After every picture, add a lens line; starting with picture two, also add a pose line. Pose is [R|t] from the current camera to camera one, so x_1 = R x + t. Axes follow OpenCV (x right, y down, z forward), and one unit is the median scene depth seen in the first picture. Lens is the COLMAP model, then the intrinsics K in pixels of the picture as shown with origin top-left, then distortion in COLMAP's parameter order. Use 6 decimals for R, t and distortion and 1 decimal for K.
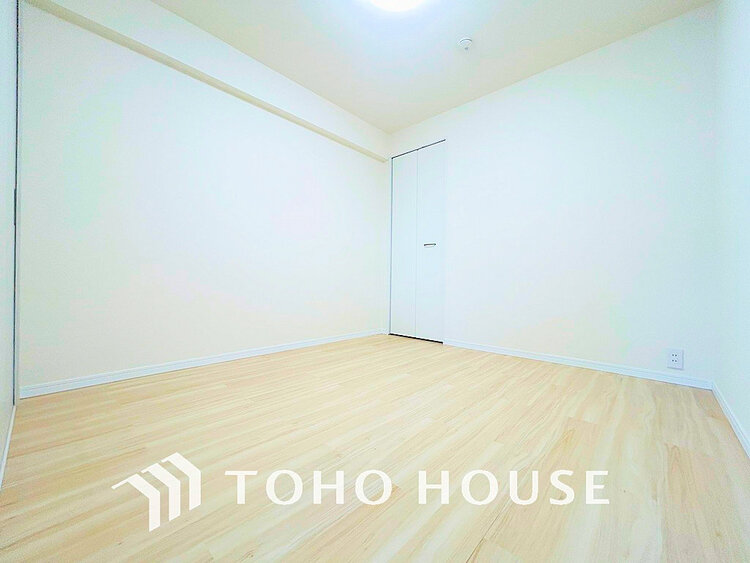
lens RADIAL K [[302.7, 0, 373.9], [0, 302.7, 278.8], [0, 0, 1]] dist [-0.000783, 0.001128]
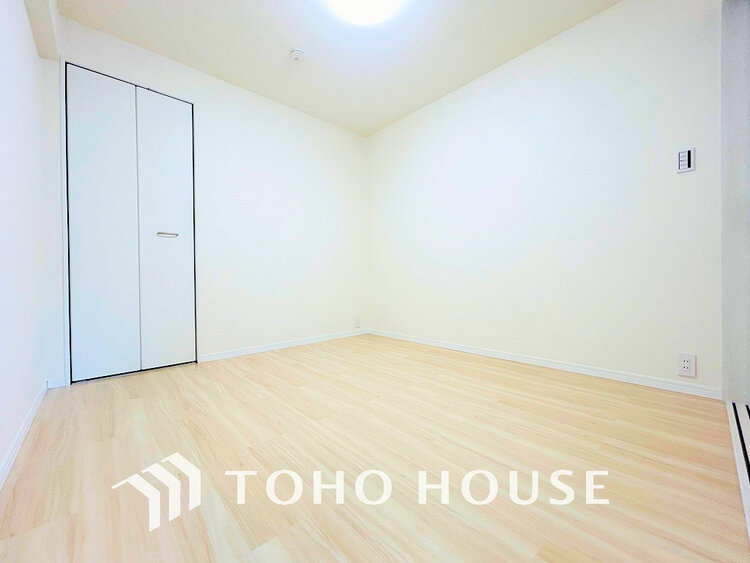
lens RADIAL K [[302.7, 0, 373.8], [0, 302.7, 279.1], [0, 0, 1]] dist [-0.000783, 0.001128]
pose [[0.089680, -0.014953, 0.995858, -0.806835], [0.007680, 0.999868, 0.014322, -0.018400], [-0.995941, 0.006364, 0.089783, 0.734614]]
